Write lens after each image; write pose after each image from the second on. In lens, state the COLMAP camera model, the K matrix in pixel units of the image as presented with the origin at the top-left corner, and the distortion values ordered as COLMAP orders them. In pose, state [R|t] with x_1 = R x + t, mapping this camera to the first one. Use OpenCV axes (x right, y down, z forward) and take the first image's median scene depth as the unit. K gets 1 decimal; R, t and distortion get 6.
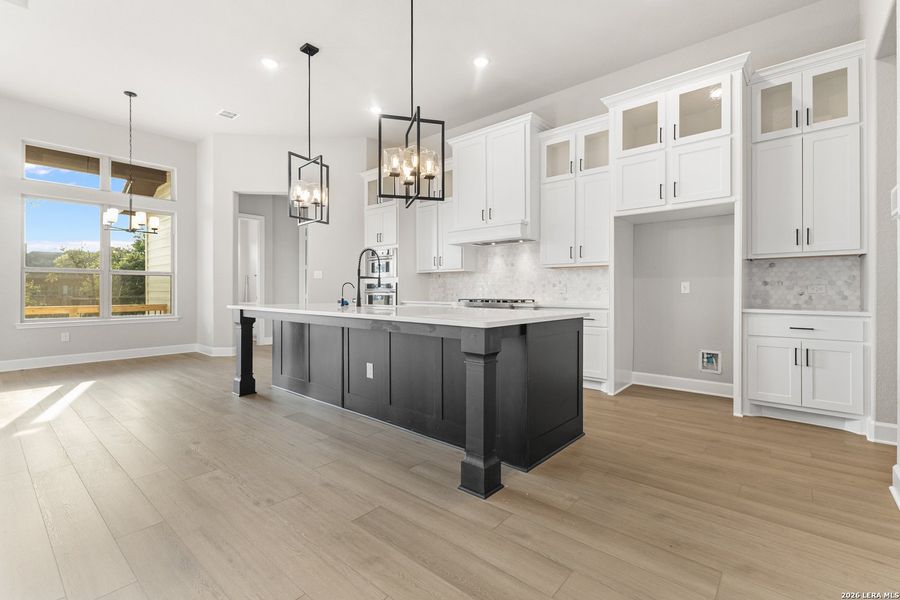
lens RADIAL K [[403.4, 0, 449.1], [0, 403.4, 290.7], [0, 0, 1]] dist [0.020414, -0.004312]
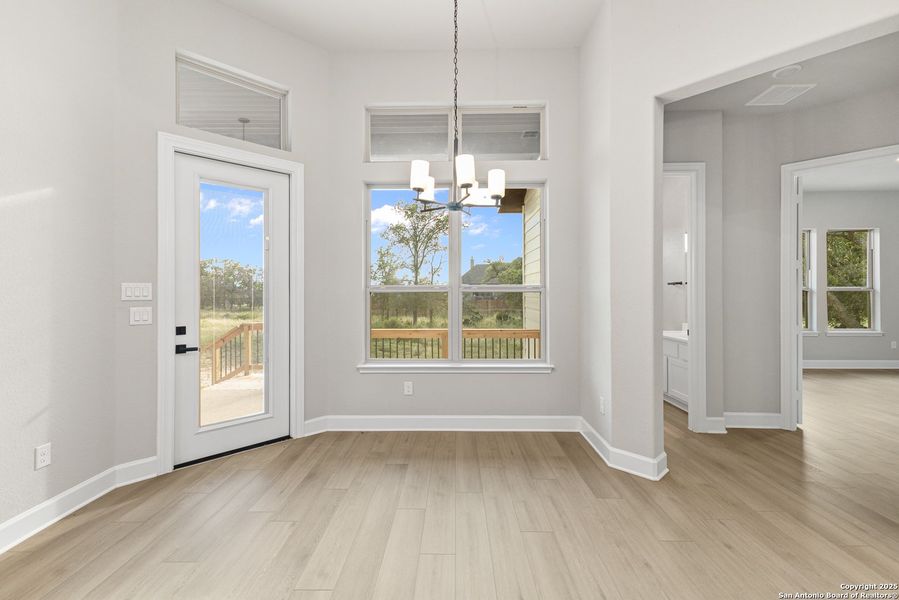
lens RADIAL K [[403.0, 0, 451.1], [0, 403.0, 301.4], [0, 0, 1]] dist [0.020414, -0.004312]
pose [[0.623997, -0.002345, -0.781423, -0.696460], [0.000618, 0.999997, -0.002507, -0.049284], [0.781426, 0.001081, 0.623996, 1.183763]]
